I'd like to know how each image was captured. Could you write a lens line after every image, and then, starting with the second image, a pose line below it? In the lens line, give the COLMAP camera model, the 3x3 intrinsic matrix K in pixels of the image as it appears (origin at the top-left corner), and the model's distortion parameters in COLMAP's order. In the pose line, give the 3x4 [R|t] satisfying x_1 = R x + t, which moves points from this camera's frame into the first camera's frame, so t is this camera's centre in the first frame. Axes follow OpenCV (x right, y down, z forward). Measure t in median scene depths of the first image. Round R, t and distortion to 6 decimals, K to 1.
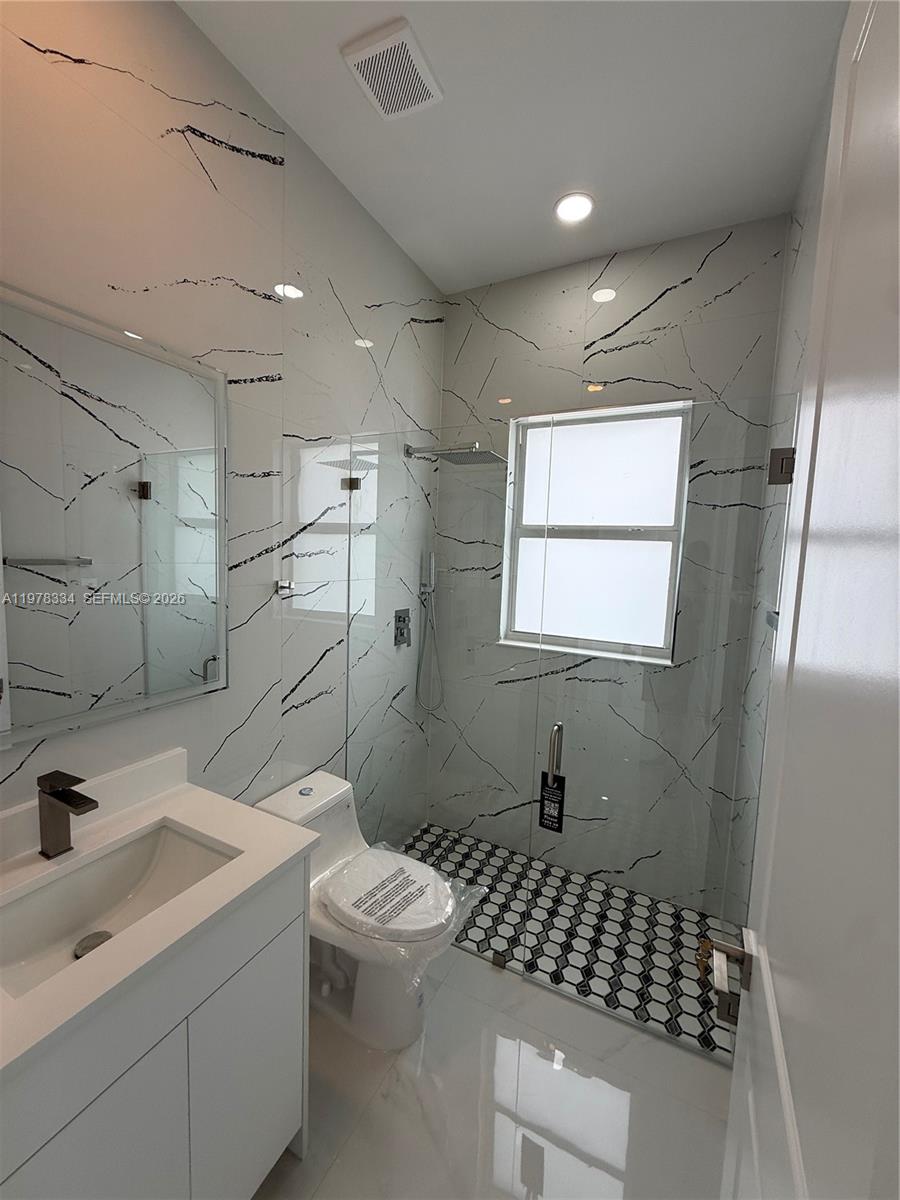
lens RADIAL K [[478.8, 0, 453.5], [0, 478.8, 599.5], [0, 0, 1]] dist [0.000613, 0.000132]
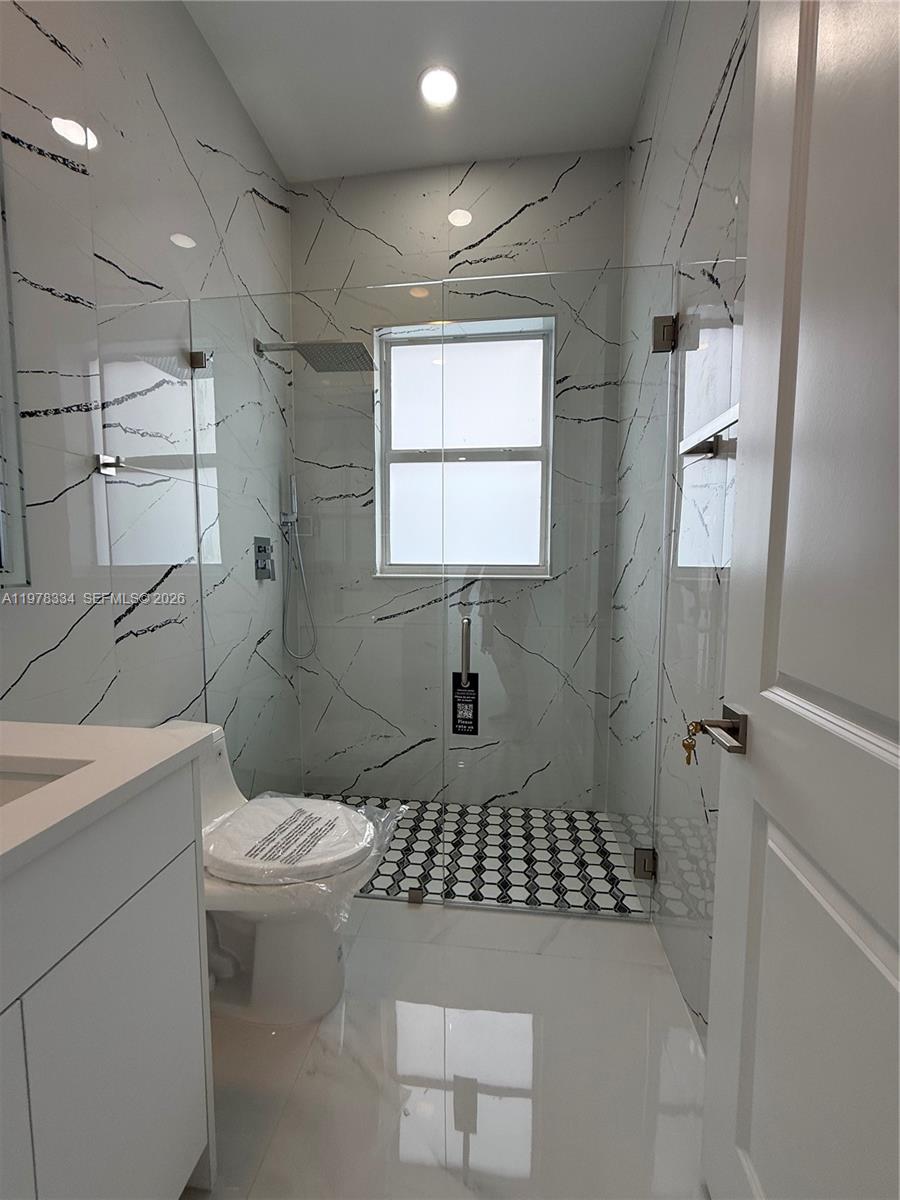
lens RADIAL K [[478.8, 0, 453.5], [0, 478.8, 599.5], [0, 0, 1]] dist [0.000613, 0.000132]
pose [[0.940422, -0.063006, 0.334120, -0.092702], [0.064953, 0.997874, 0.005354, 0.174535], [-0.333747, 0.016668, 0.942515, 0.104081]]
